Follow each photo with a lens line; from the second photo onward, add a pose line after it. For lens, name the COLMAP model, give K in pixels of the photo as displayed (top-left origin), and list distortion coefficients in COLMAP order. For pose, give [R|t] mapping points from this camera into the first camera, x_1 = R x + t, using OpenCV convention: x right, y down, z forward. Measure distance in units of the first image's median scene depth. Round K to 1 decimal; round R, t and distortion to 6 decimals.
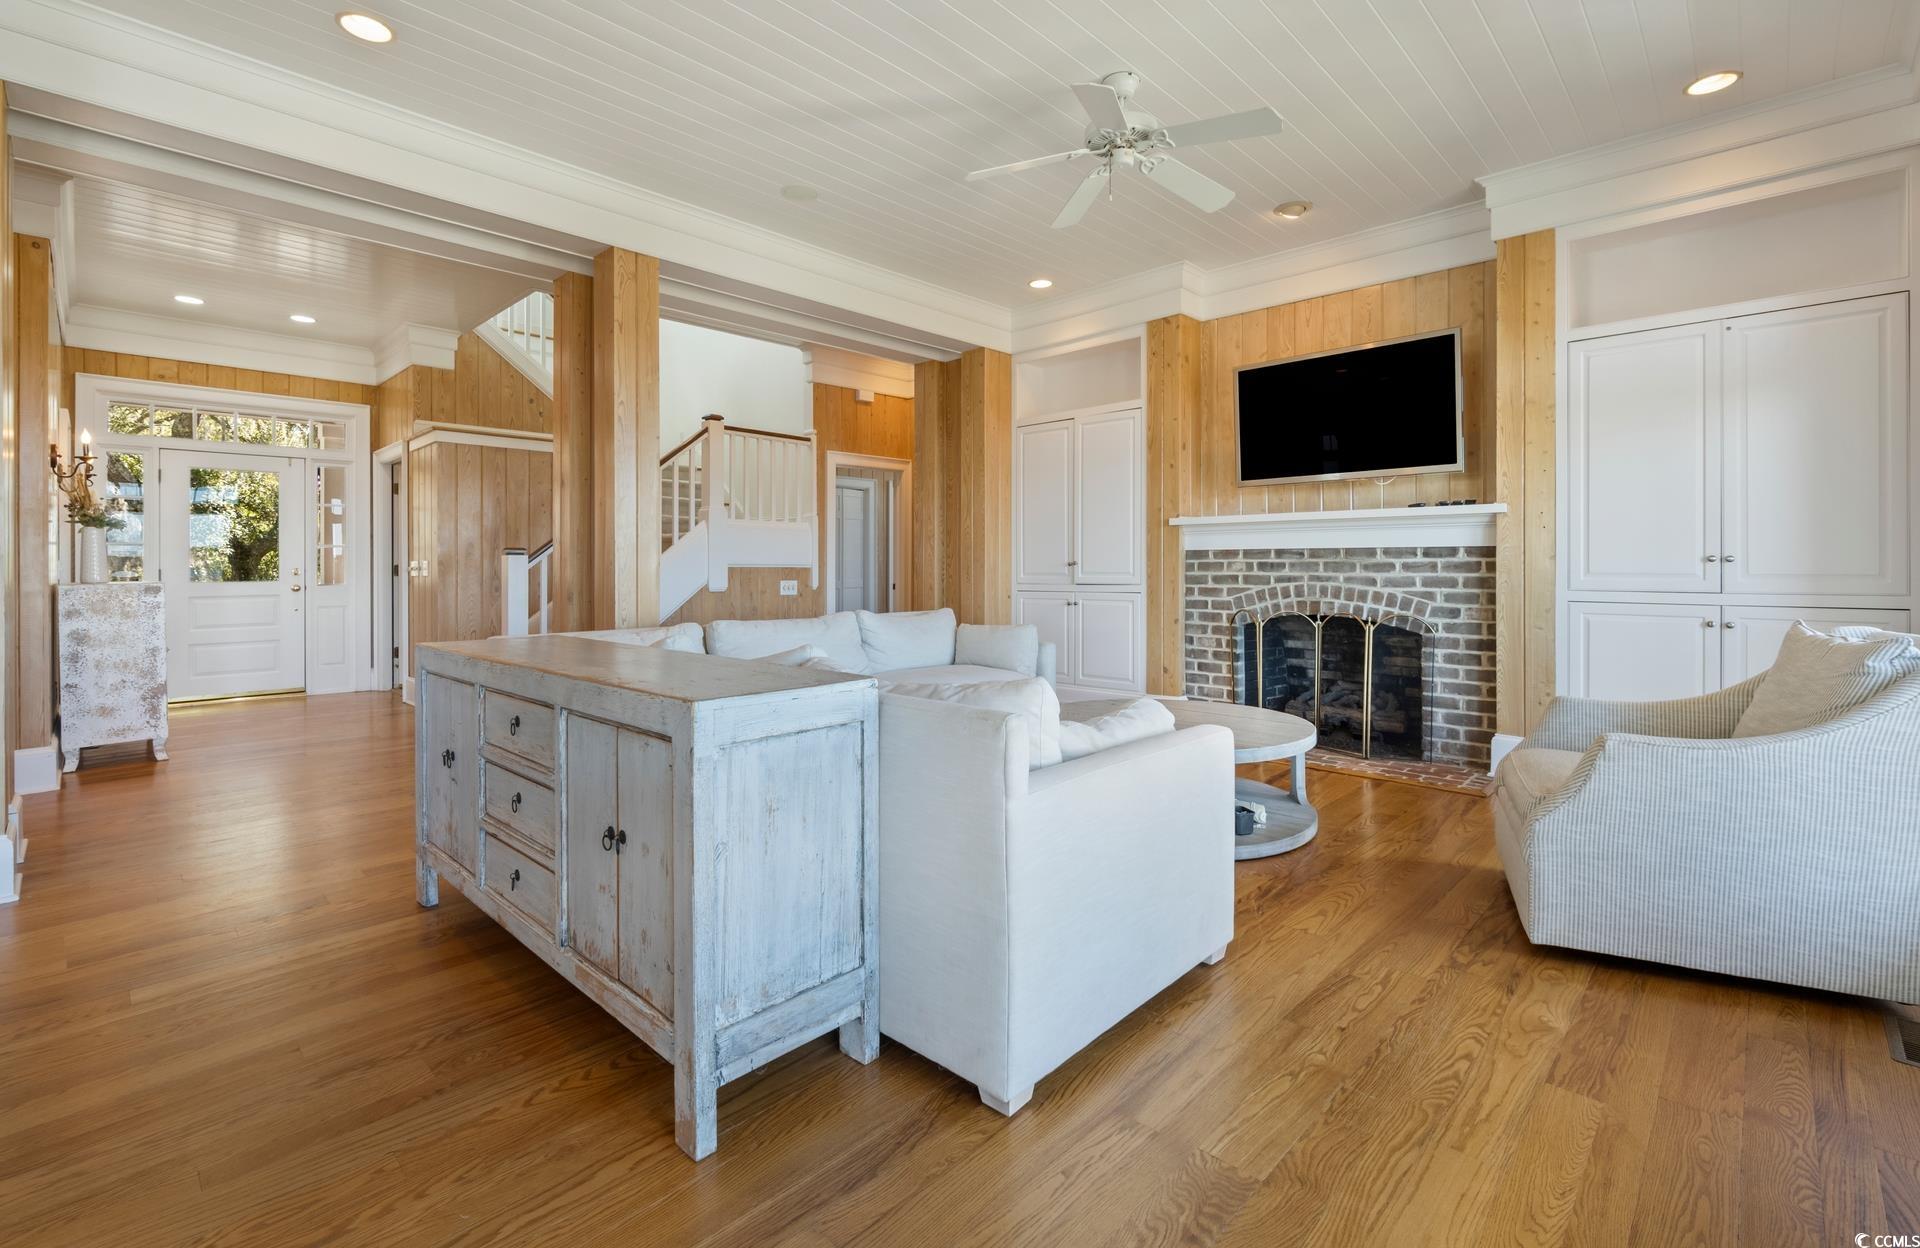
lens RADIAL K [[843.2, 0, 955.1], [0, 843.2, 563.9], [0, 0, 1]] dist [0.001465, -0.000245]
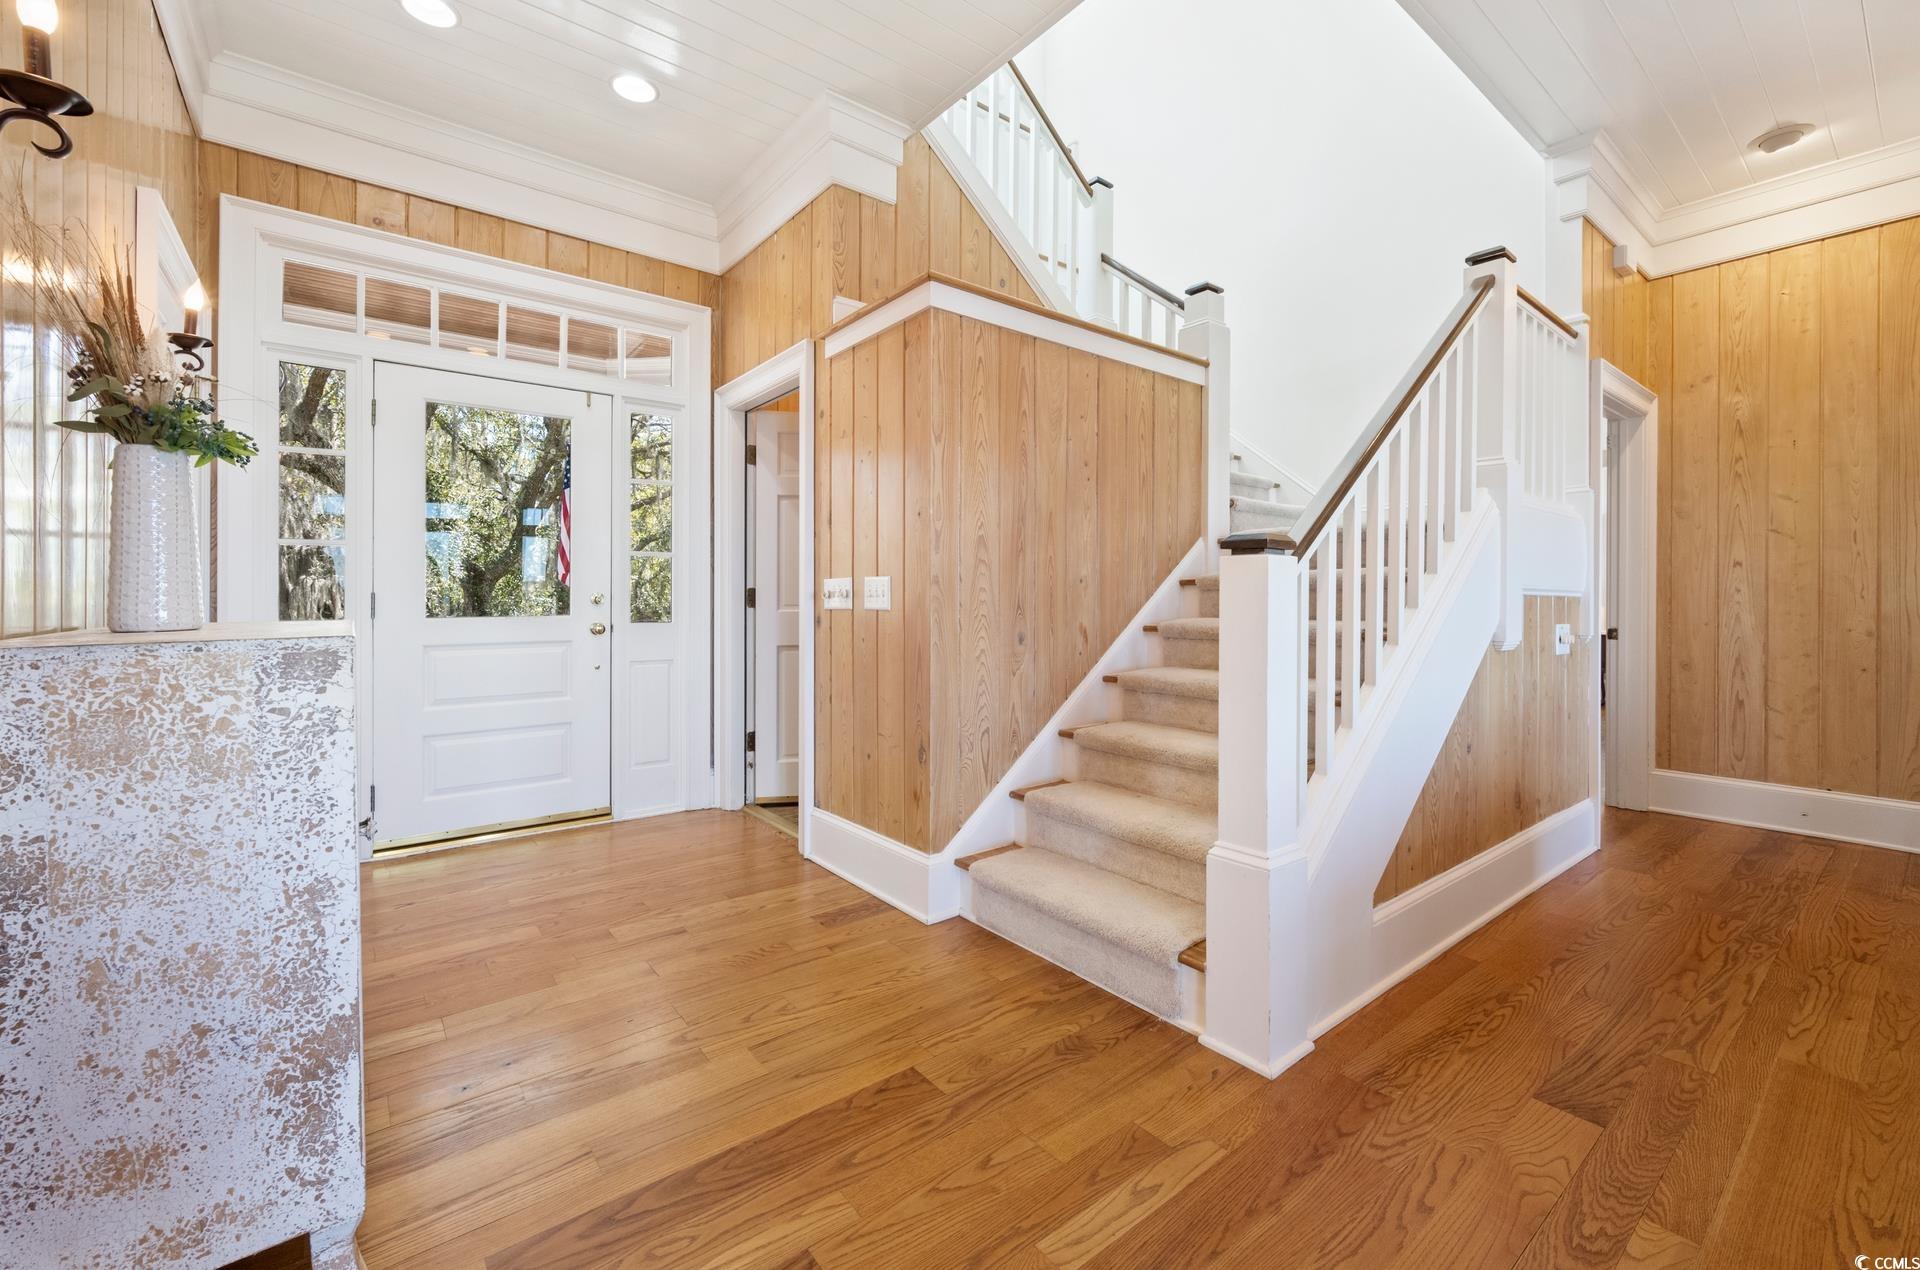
lens RADIAL K [[788.4, 0, 964.2], [0, 788.4, 600.5], [0, 0, 1]] dist [0.001734, 0.000008]
pose [[0.991115, 0.008466, -0.132738, -0.707680], [-0.007493, 0.999941, 0.007826, 0.007344], [0.132797, -0.006762, 0.991120, 0.774057]]
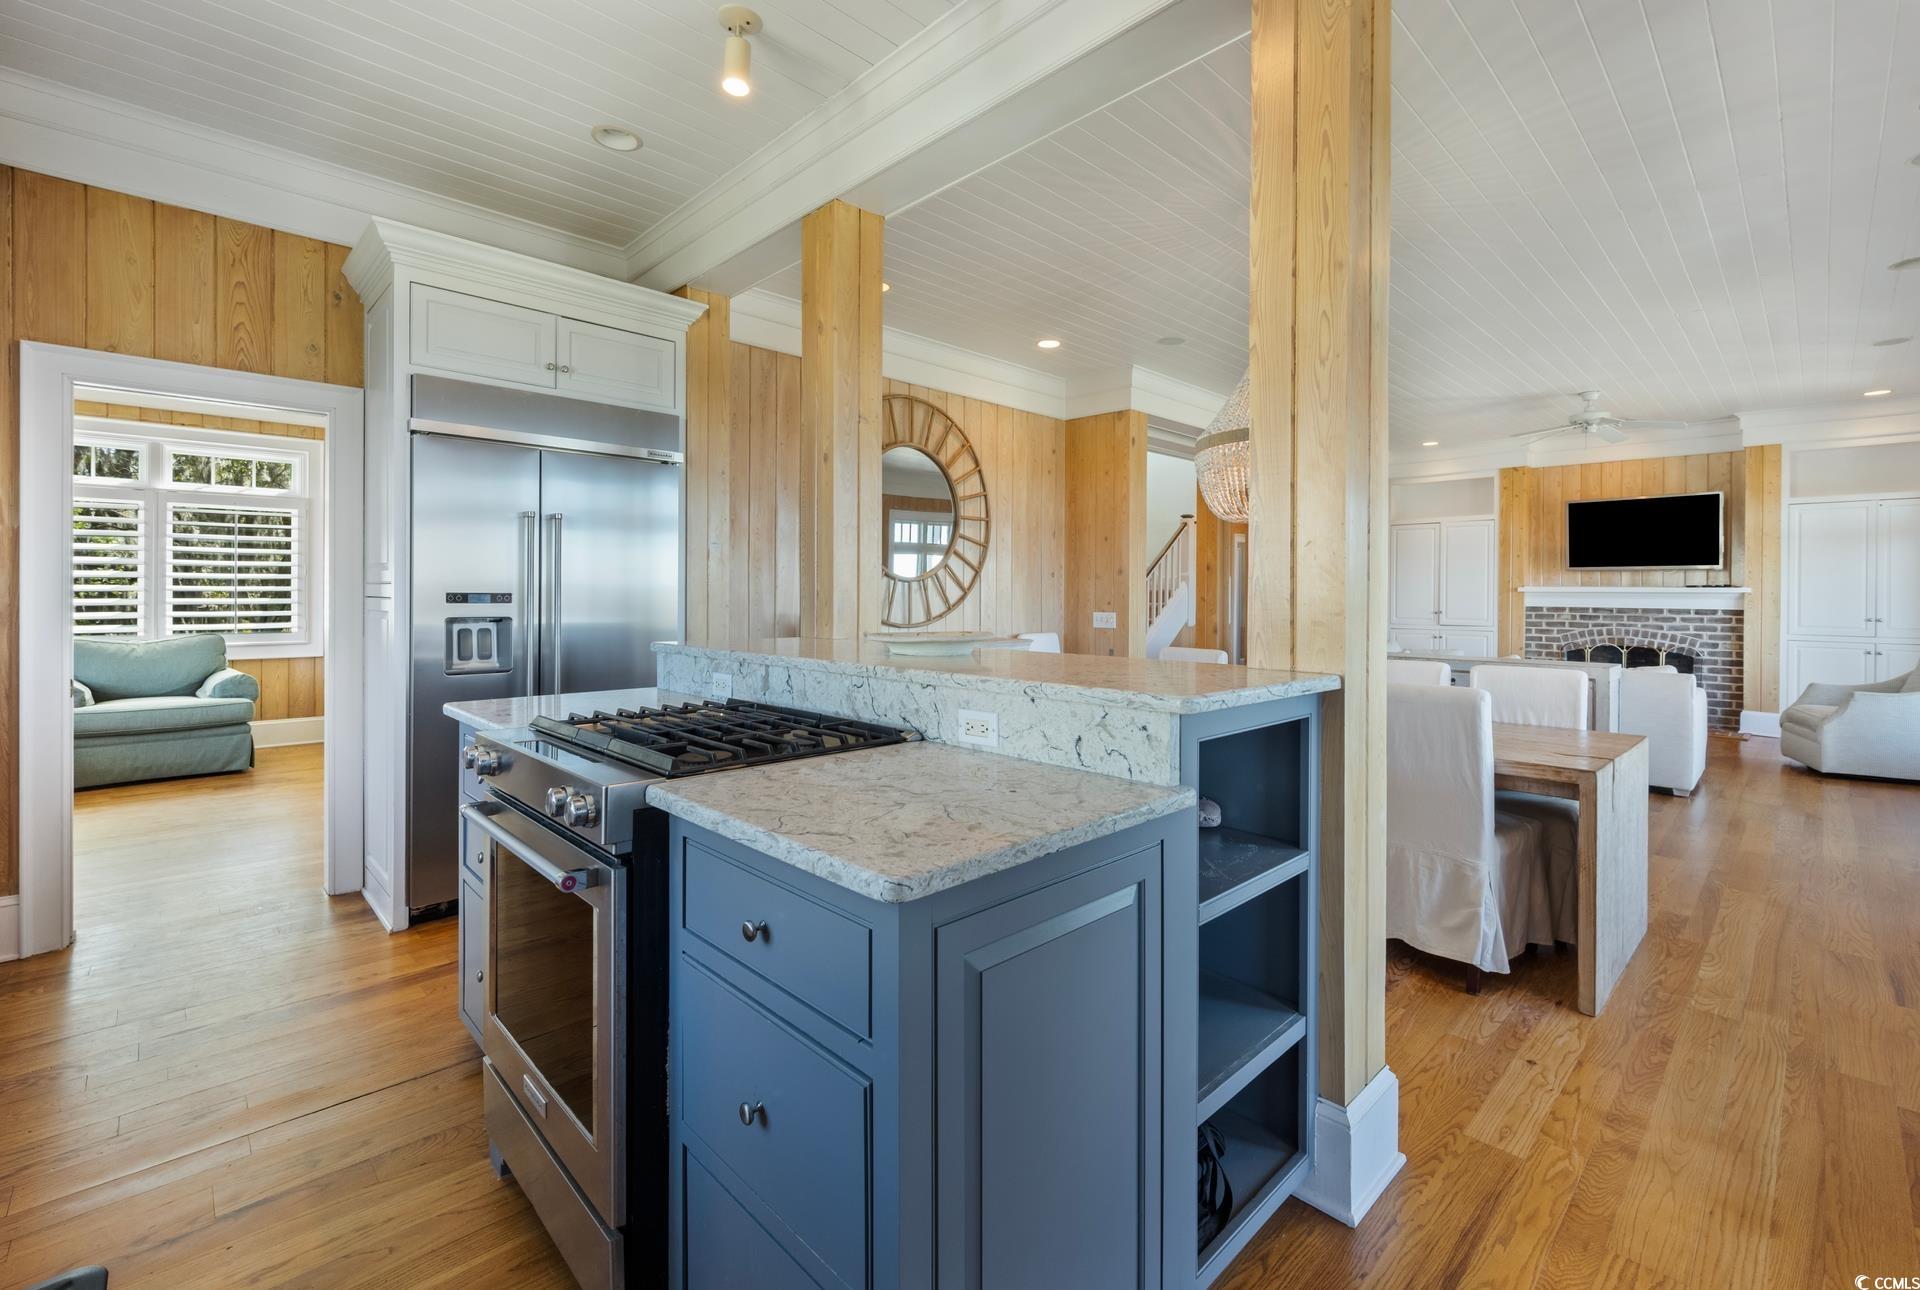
lens RADIAL K [[832.3, 0, 965.2], [0, 832.3, 590.8], [0, 0, 1]] dist [-0.002651, 0.000428]
pose [[0.999349, 0.011096, -0.034336, -0.908690], [-0.011160, 0.999936, -0.001657, -0.037059], [0.034315, 0.002039, 0.999409, -0.799764]]
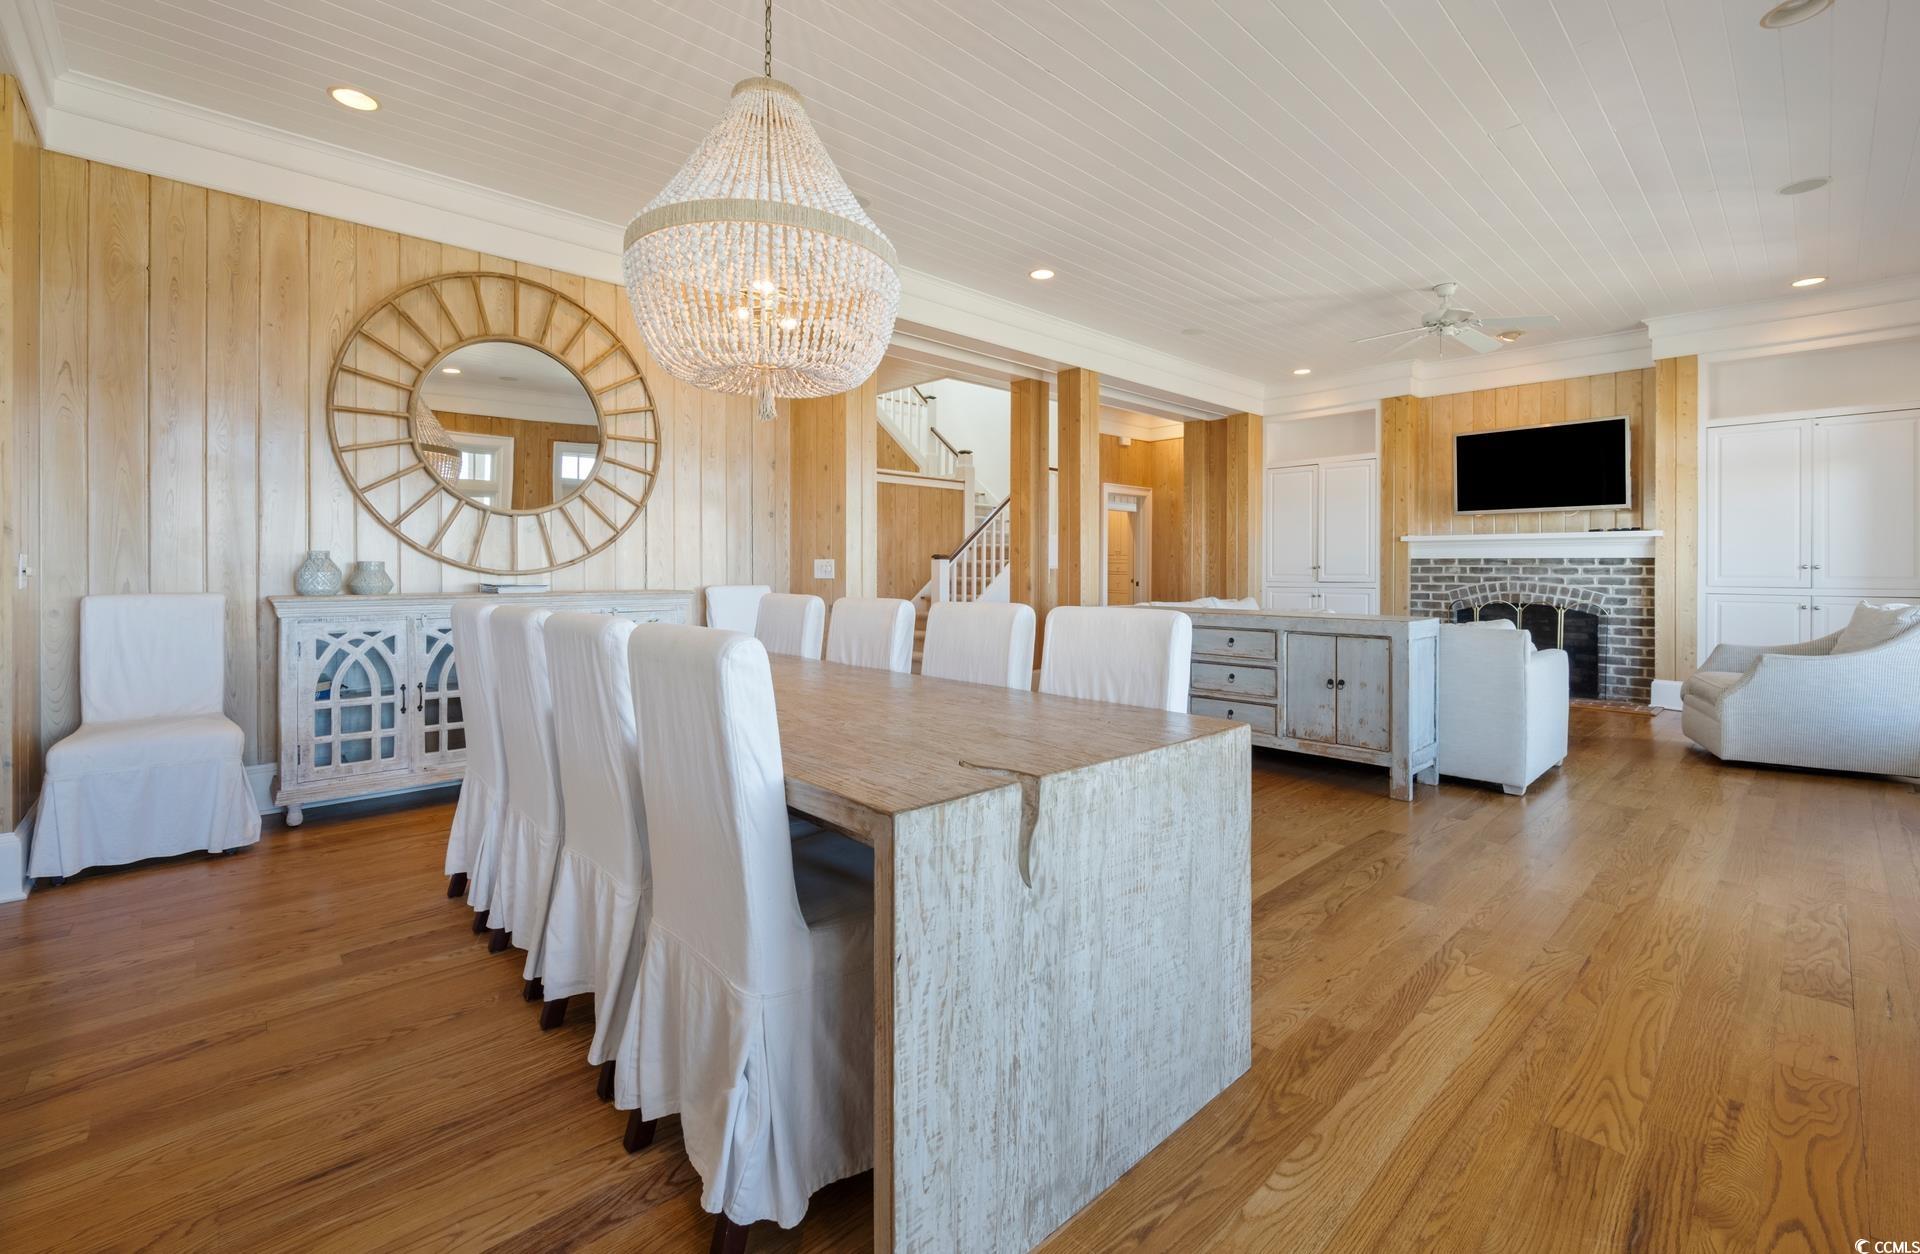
lens RADIAL K [[812.4, 0, 957.3], [0, 812.4, 564.8], [0, 0, 1]] dist [0.000491, -0.000549]
pose [[0.998697, 0.005574, -0.050734, -0.496747], [-0.005687, 0.999982, -0.002086, 0.001765], [0.050722, 0.002372, 0.998710, -0.488704]]
